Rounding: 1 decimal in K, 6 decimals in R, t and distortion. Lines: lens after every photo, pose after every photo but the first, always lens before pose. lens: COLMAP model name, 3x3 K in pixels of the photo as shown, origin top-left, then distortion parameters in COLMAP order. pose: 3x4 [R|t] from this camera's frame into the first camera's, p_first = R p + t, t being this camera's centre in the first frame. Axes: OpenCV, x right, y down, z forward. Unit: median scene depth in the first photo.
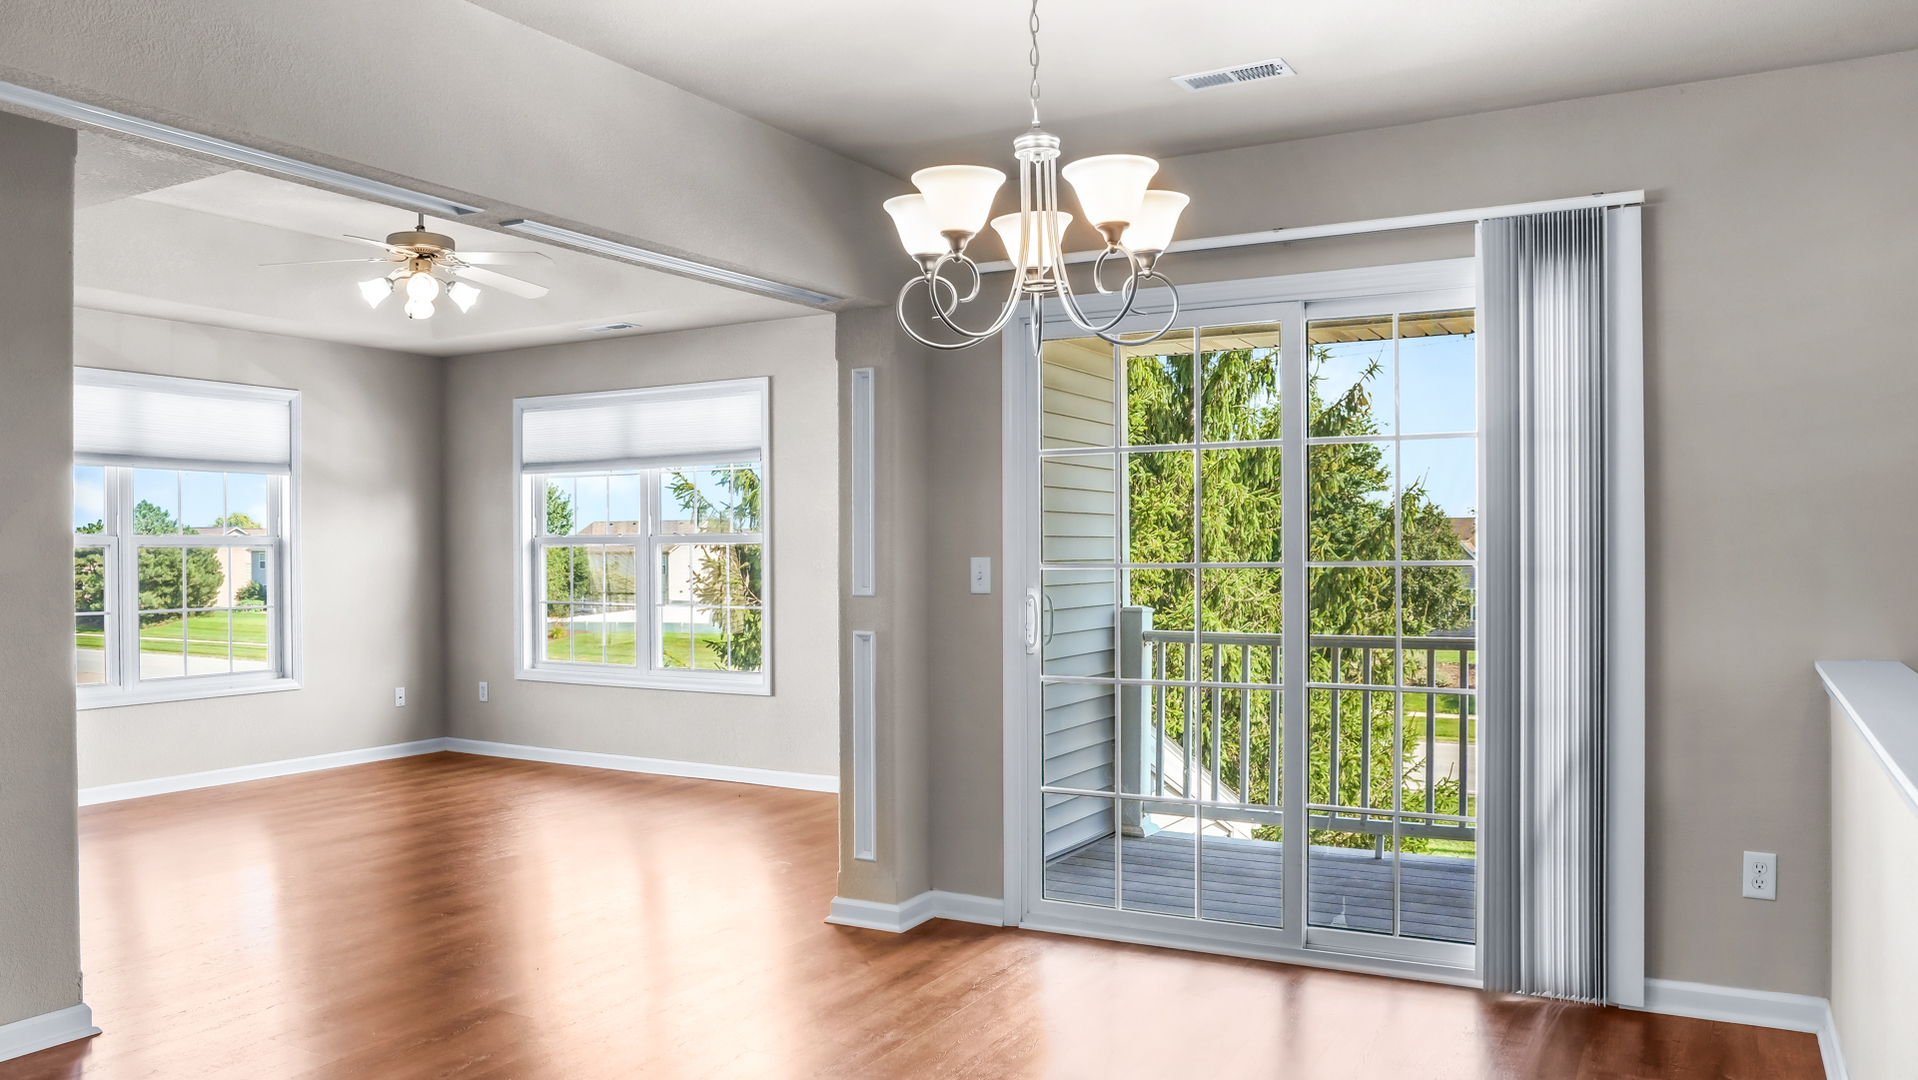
lens RADIAL K [[1402.8, 0, 950.5], [0, 1402.8, 563.8], [0, 0, 1]] dist [-0.111276, 0.090483]
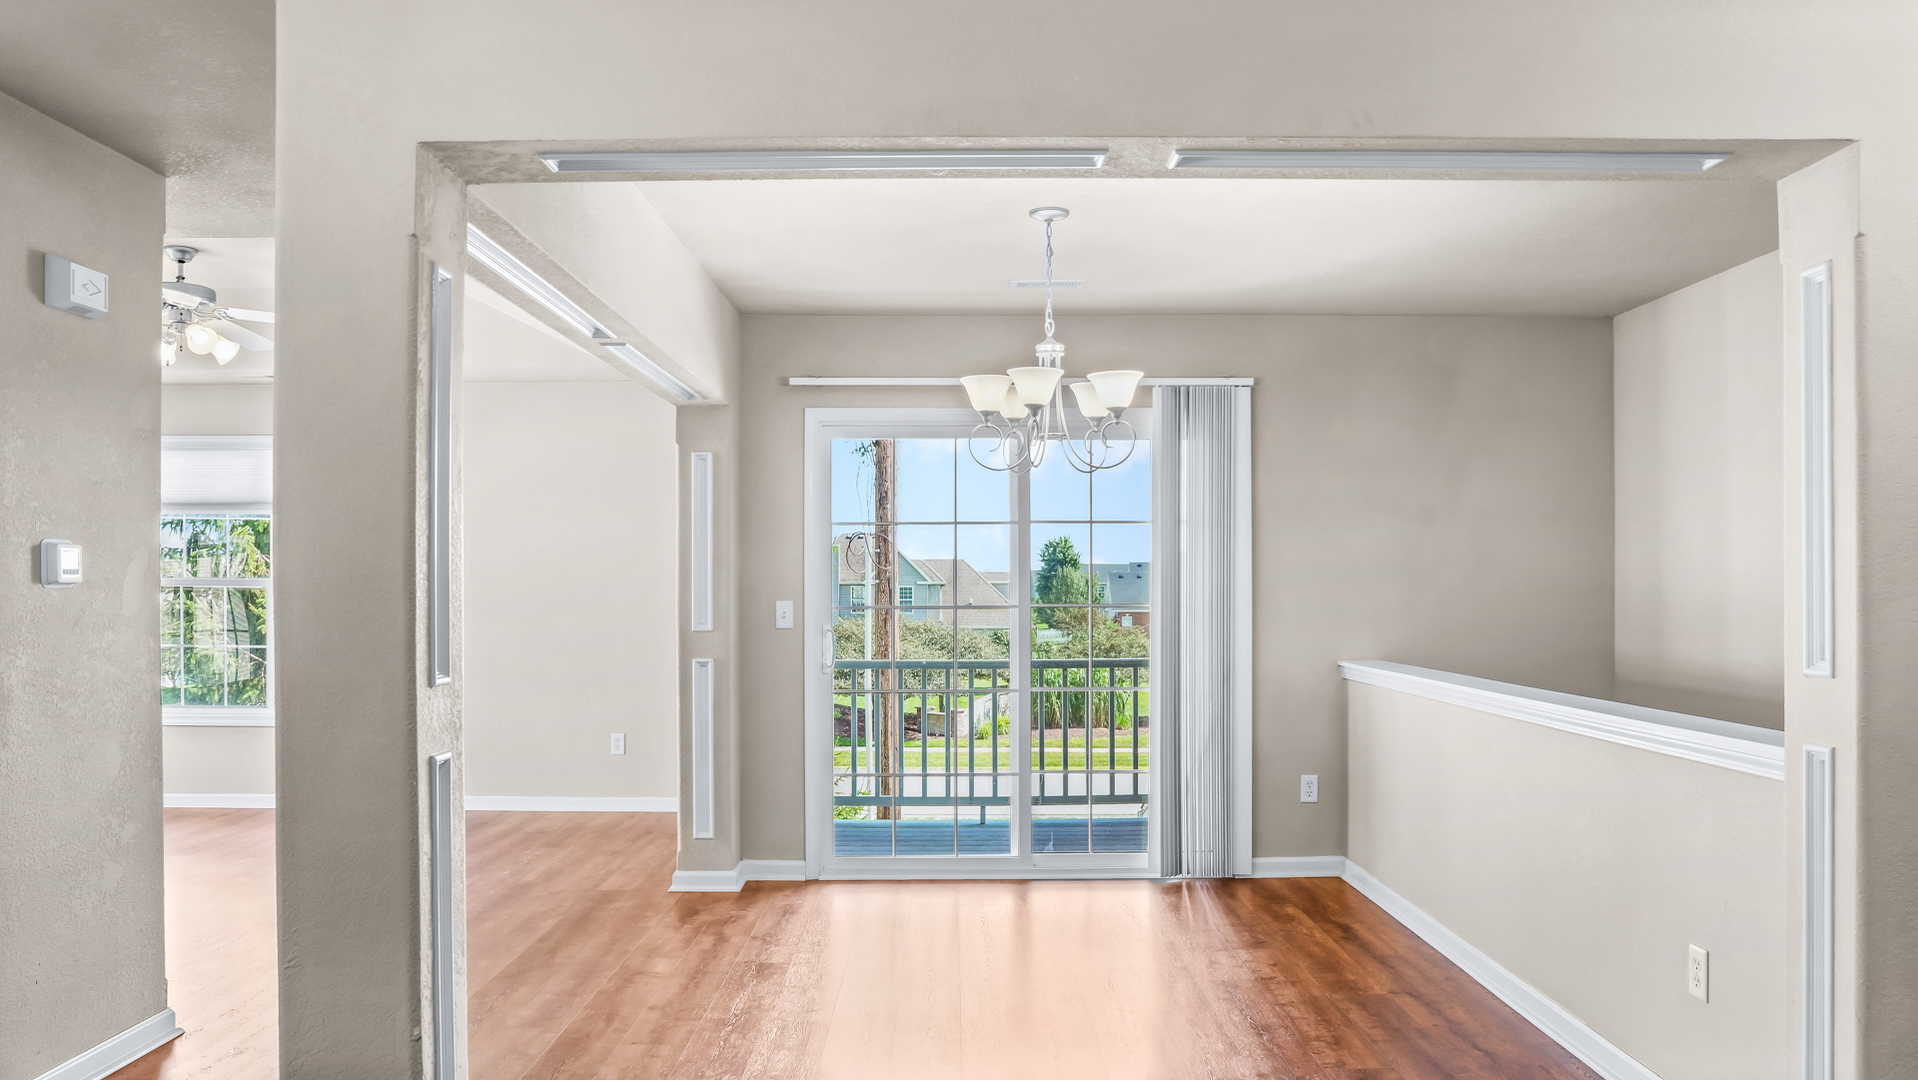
lens RADIAL K [[1401.6, 0, 969.4], [0, 1401.6, 591.1], [0, 0, 1]] dist [-0.064088, 0.002083]
pose [[0.862764, 0.003281, 0.505596, -0.495614], [0.002212, 0.999945, -0.010263, 0.000405], [-0.505602, 0.009972, 0.862709, -0.217087]]
